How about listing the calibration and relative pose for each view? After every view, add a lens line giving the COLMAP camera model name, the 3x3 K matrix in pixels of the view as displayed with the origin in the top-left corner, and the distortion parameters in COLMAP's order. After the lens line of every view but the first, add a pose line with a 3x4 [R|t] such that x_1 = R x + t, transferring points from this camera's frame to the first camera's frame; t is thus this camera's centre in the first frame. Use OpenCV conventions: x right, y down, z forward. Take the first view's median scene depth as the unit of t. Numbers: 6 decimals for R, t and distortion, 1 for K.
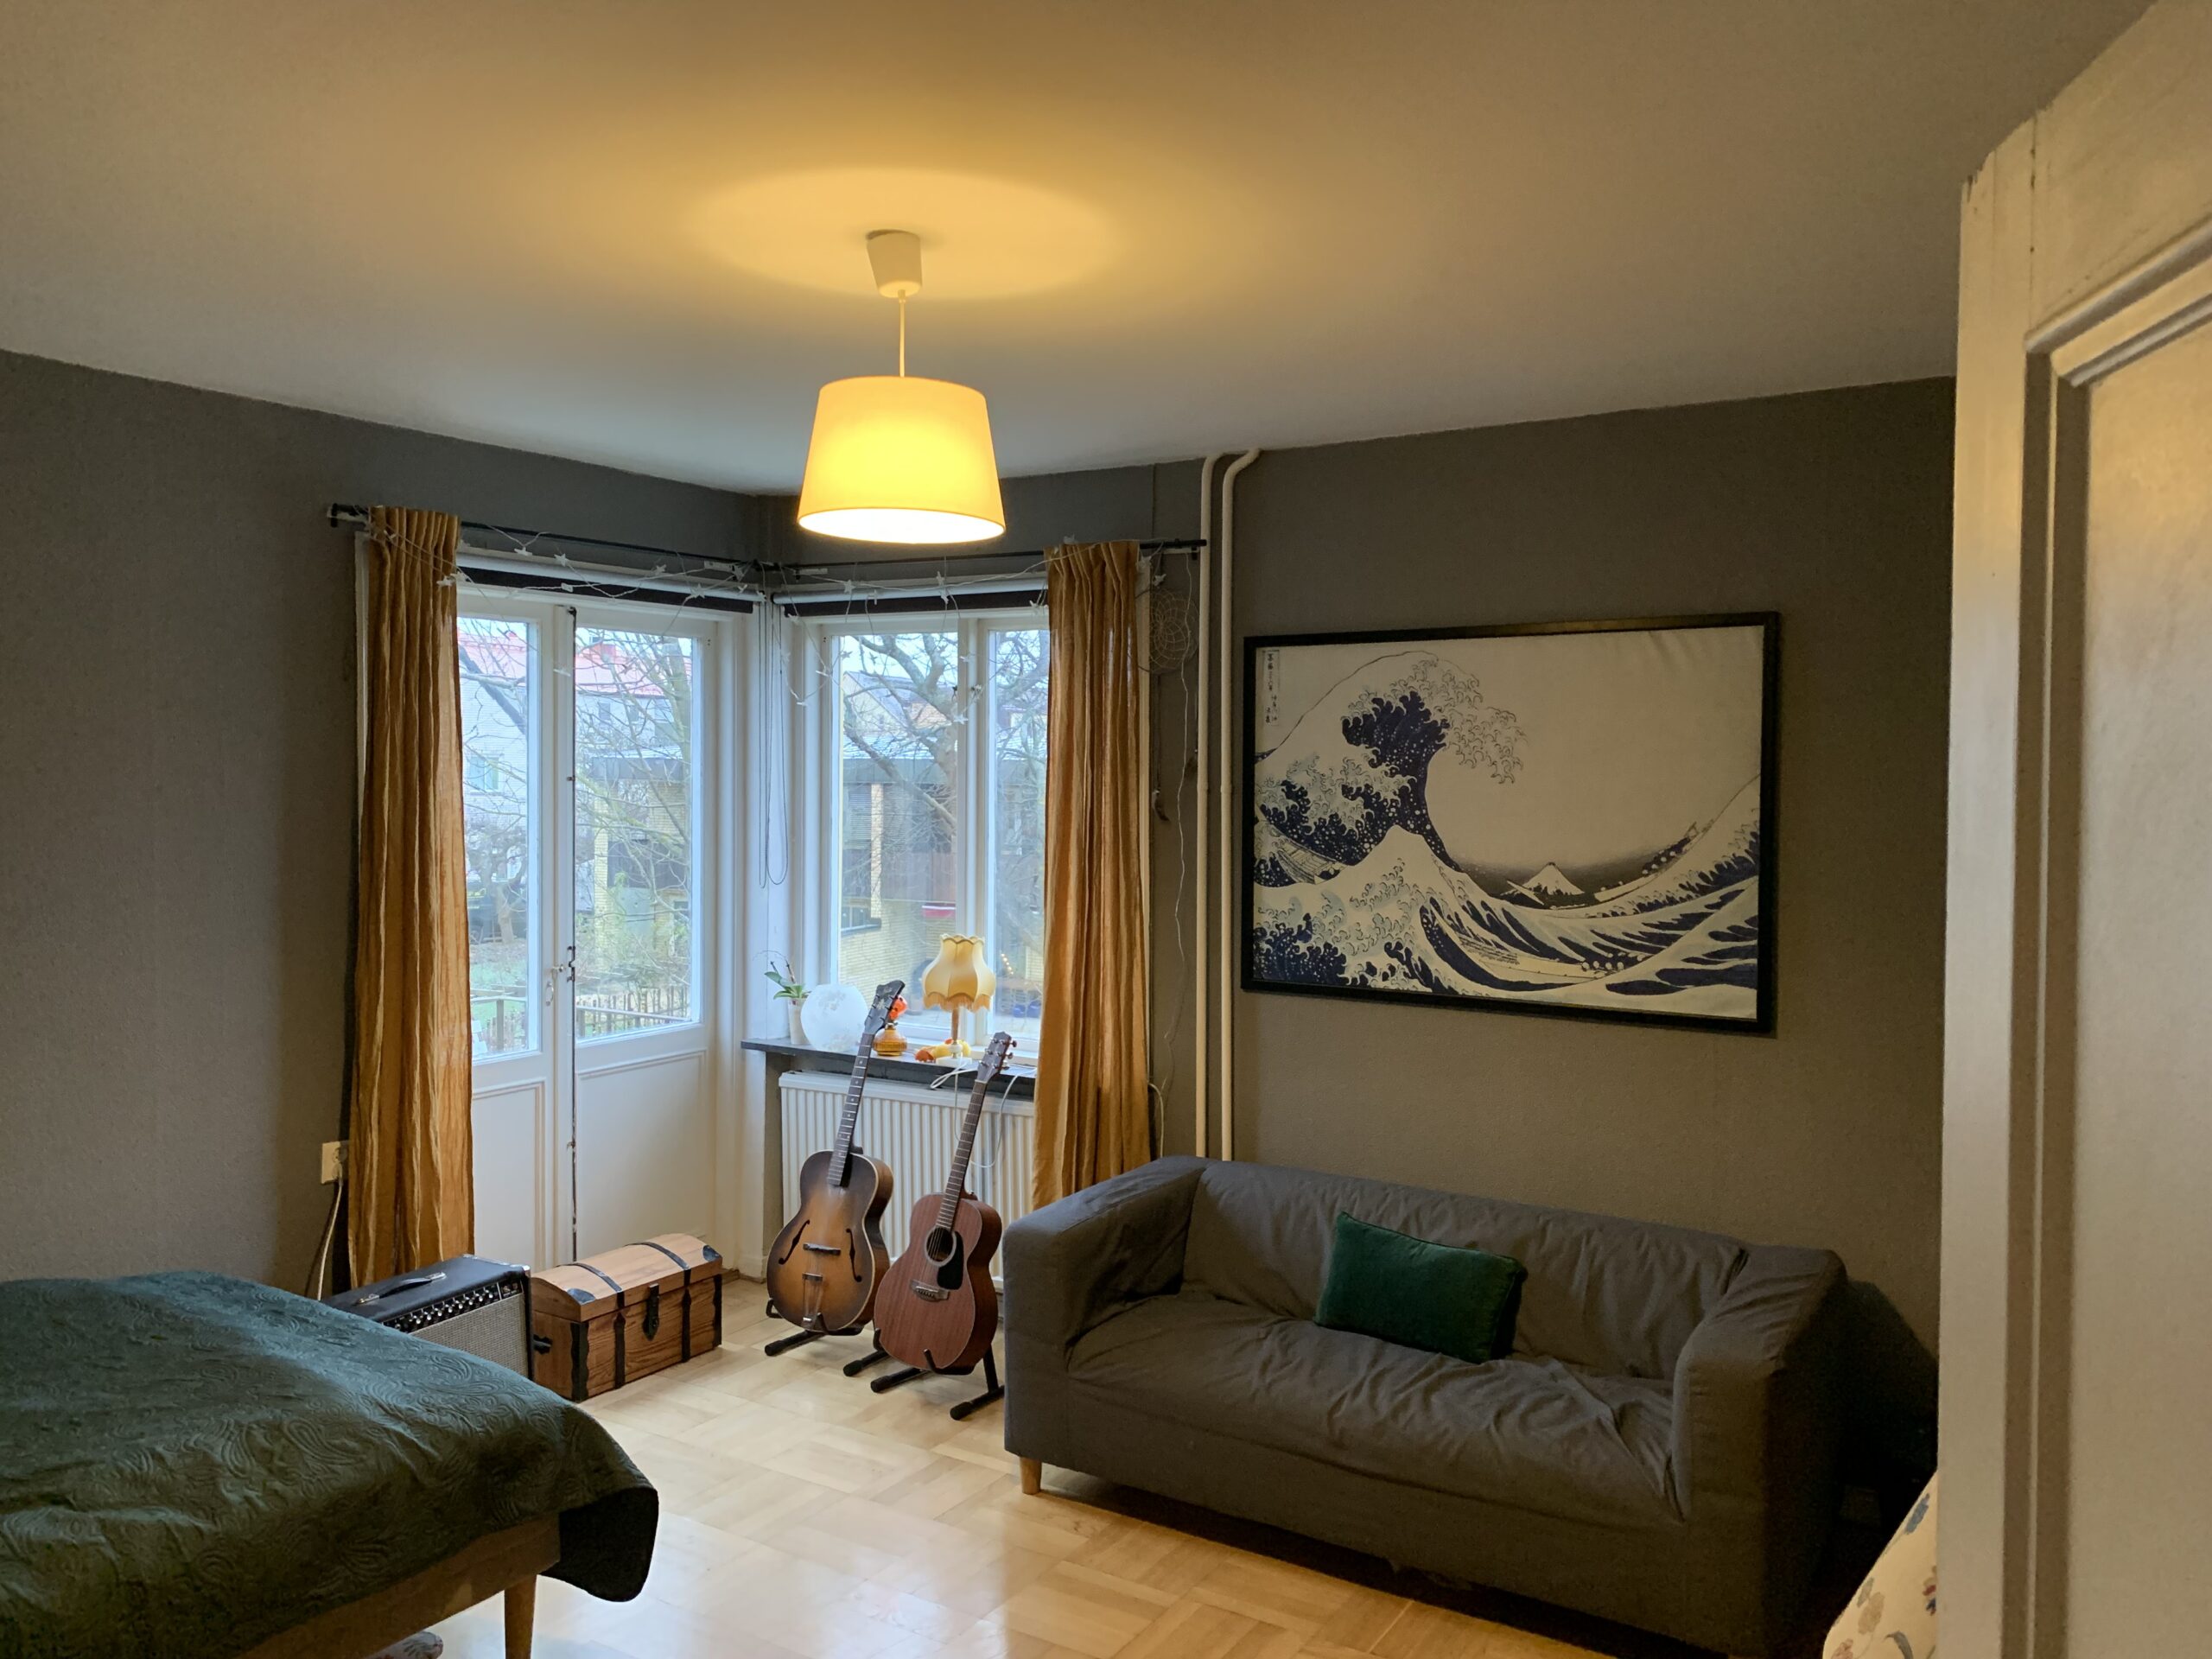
lens RADIAL K [[1712.7, 0, 1102.3], [0, 1712.7, 826.0], [0, 0, 1]] dist [-0.008991, -0.001491]
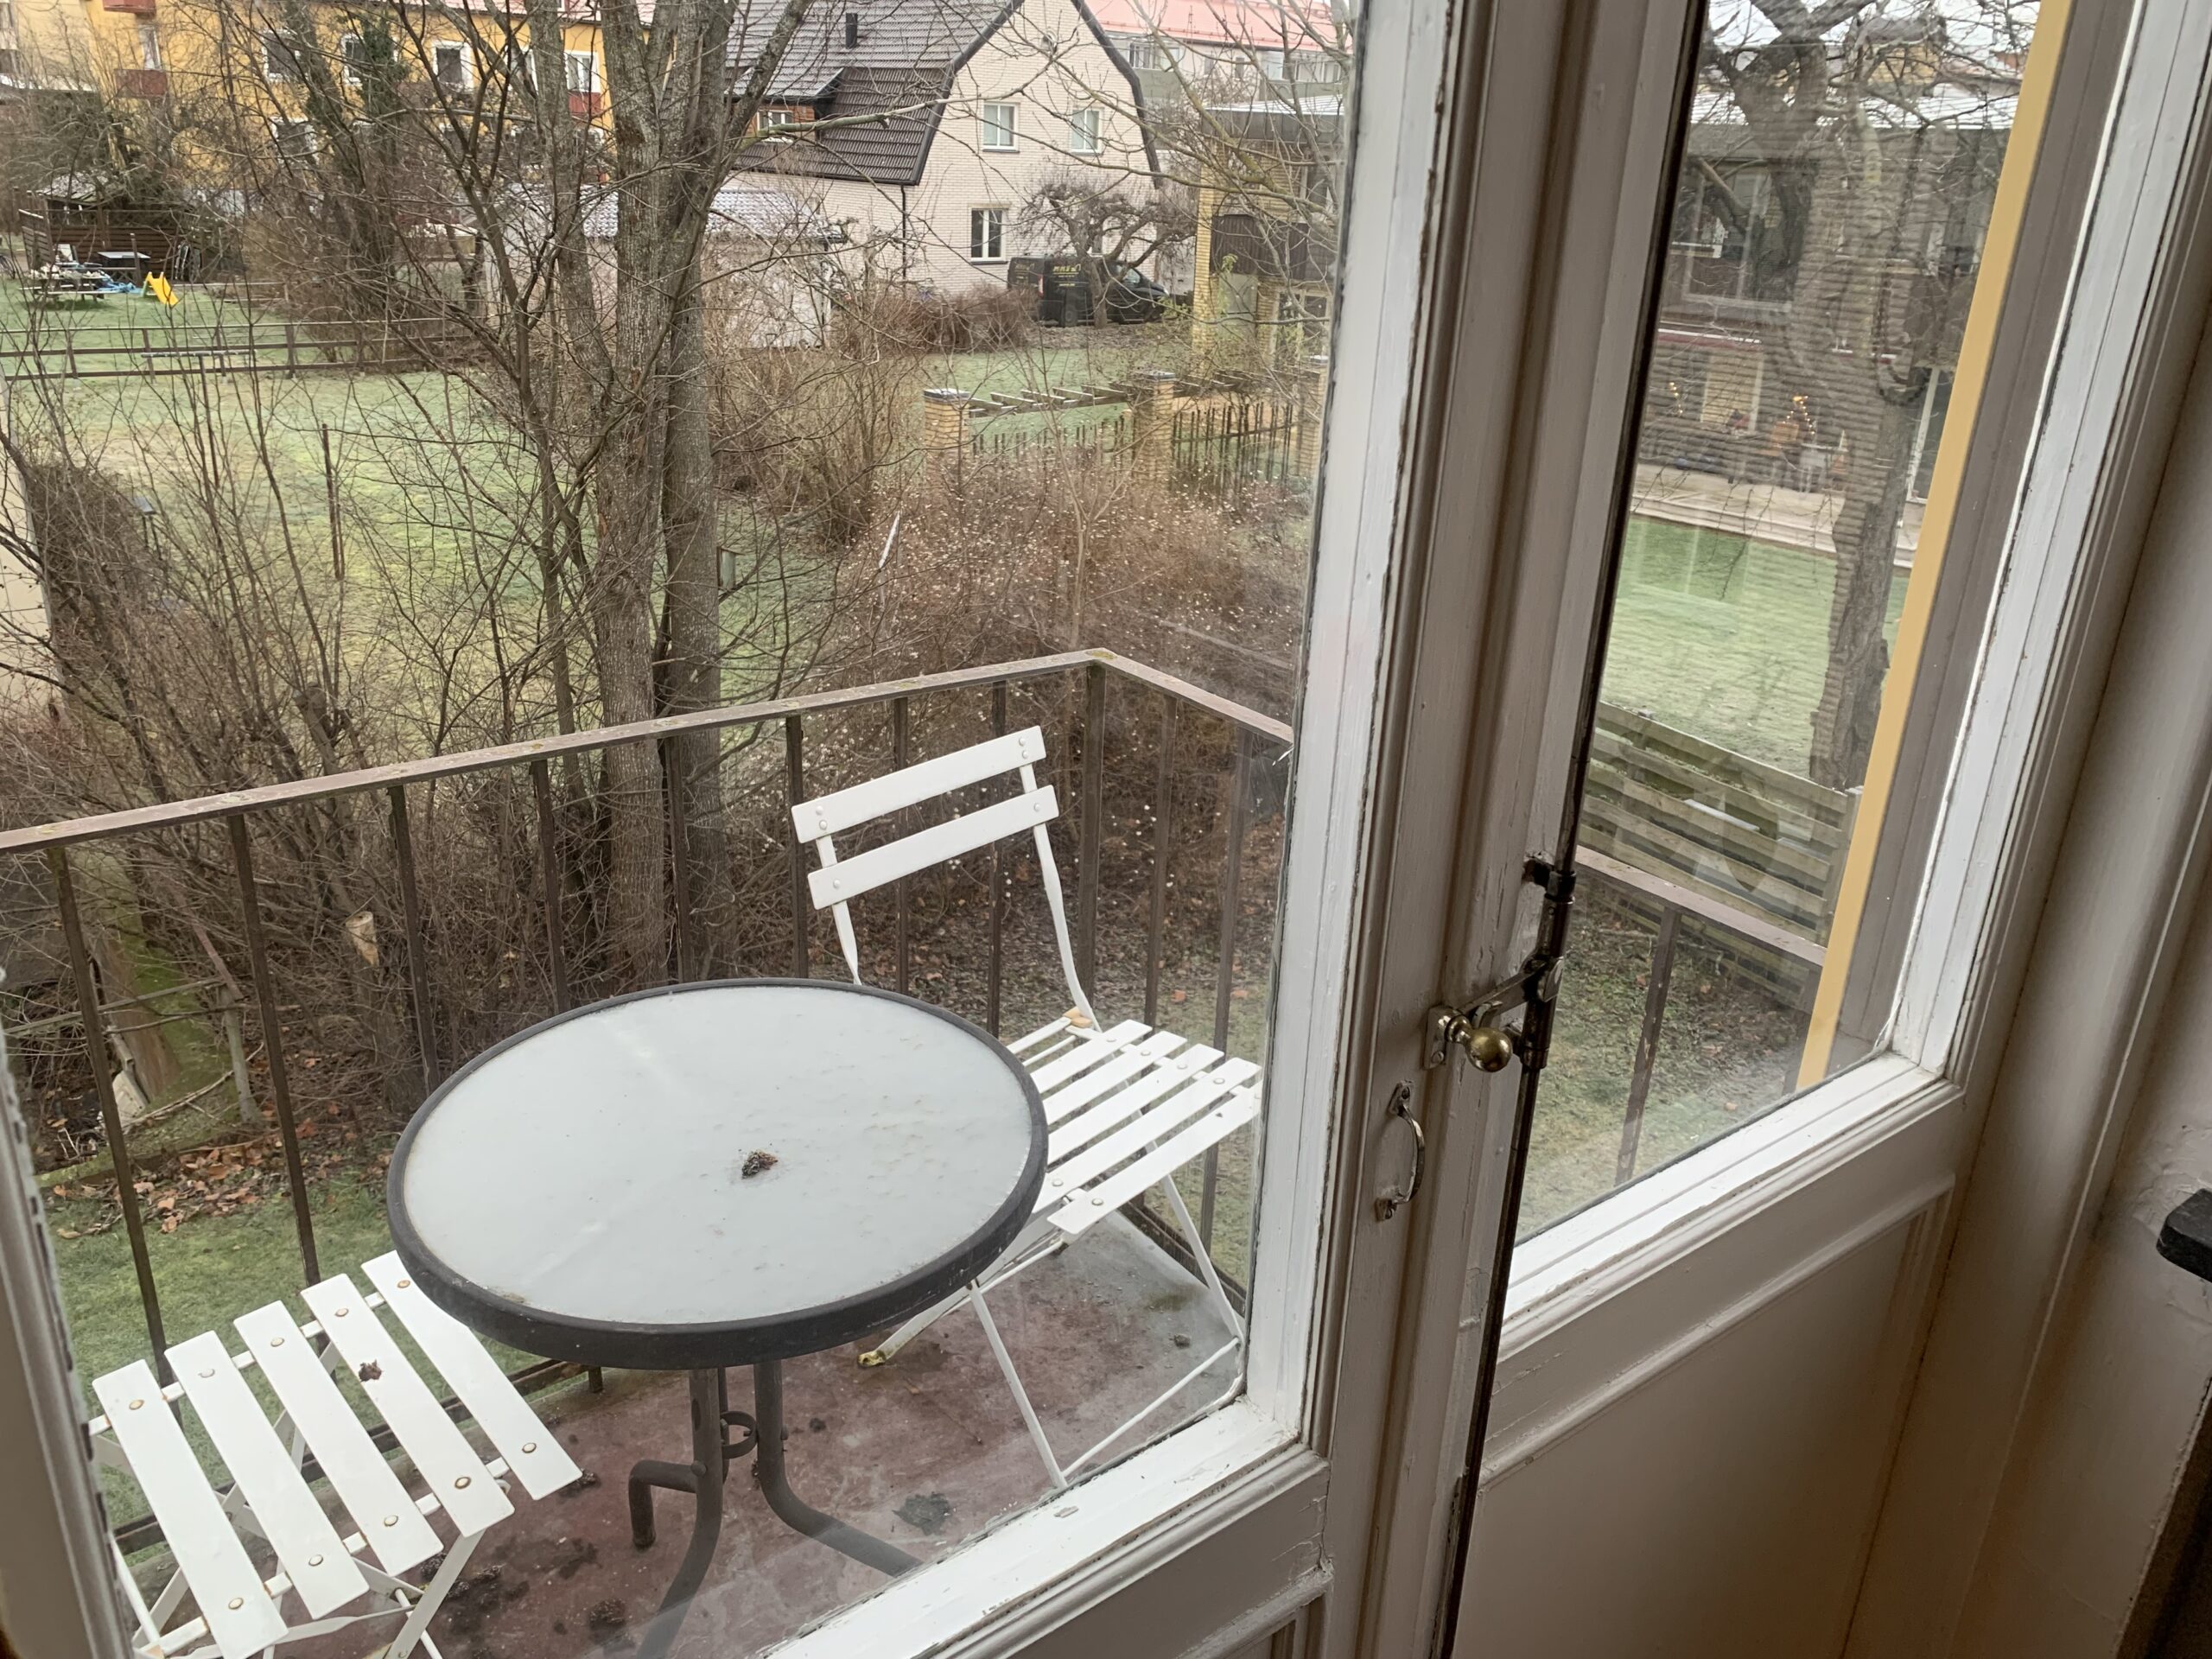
lens RADIAL K [[1712.7, 0, 1107.4], [0, 1712.7, 827.1], [0, 0, 1]] dist [-0.008991, -0.001491]
pose [[0.943136, 0.163450, -0.289445, -0.051452], [-0.056799, 0.937192, 0.344158, 0.004506], [0.327518, -0.308148, 0.893183, 0.149525]]
